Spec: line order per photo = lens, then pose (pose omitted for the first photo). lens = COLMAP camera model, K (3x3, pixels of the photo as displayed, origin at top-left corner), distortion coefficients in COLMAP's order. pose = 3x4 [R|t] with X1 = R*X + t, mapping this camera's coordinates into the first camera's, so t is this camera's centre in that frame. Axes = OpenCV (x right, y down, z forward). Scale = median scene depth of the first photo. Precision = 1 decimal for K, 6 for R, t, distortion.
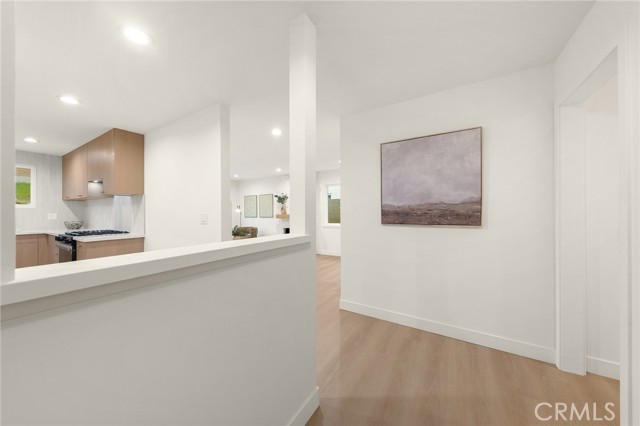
lens RADIAL K [[227.7, 0, 320.0], [0, 227.7, 213.0], [0, 0, 1]] dist [0.000285, -0.000057]
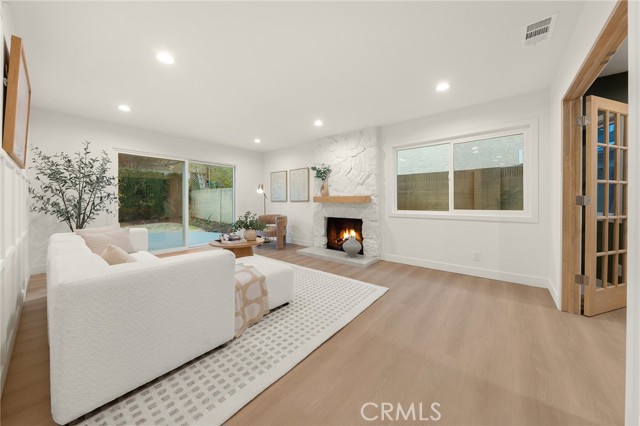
lens RADIAL K [[218.6, 0, 324.2], [0, 218.6, 202.6], [0, 0, 1]] dist [-0.000183, -0.000078]
pose [[0.992160, 0.007170, -0.124765, -0.134124], [-0.006737, 0.999970, 0.003896, 0.036186], [0.124790, -0.003025, 0.992179, 0.605683]]
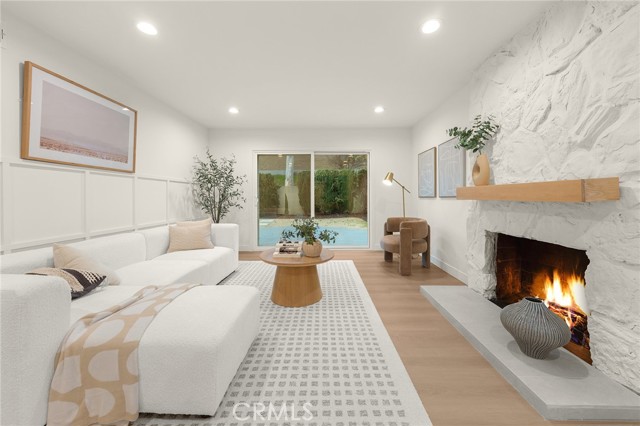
lens RADIAL K [[237.1, 0, 321.9], [0, 237.1, 198.4], [0, 0, 1]] dist [-0.000454, -0.000170]
pose [[0.519603, 0.009559, -0.854354, 0.001807], [-0.004610, 0.999954, 0.008384, 0.034157], [0.854395, -0.000417, 0.519623, 1.069375]]
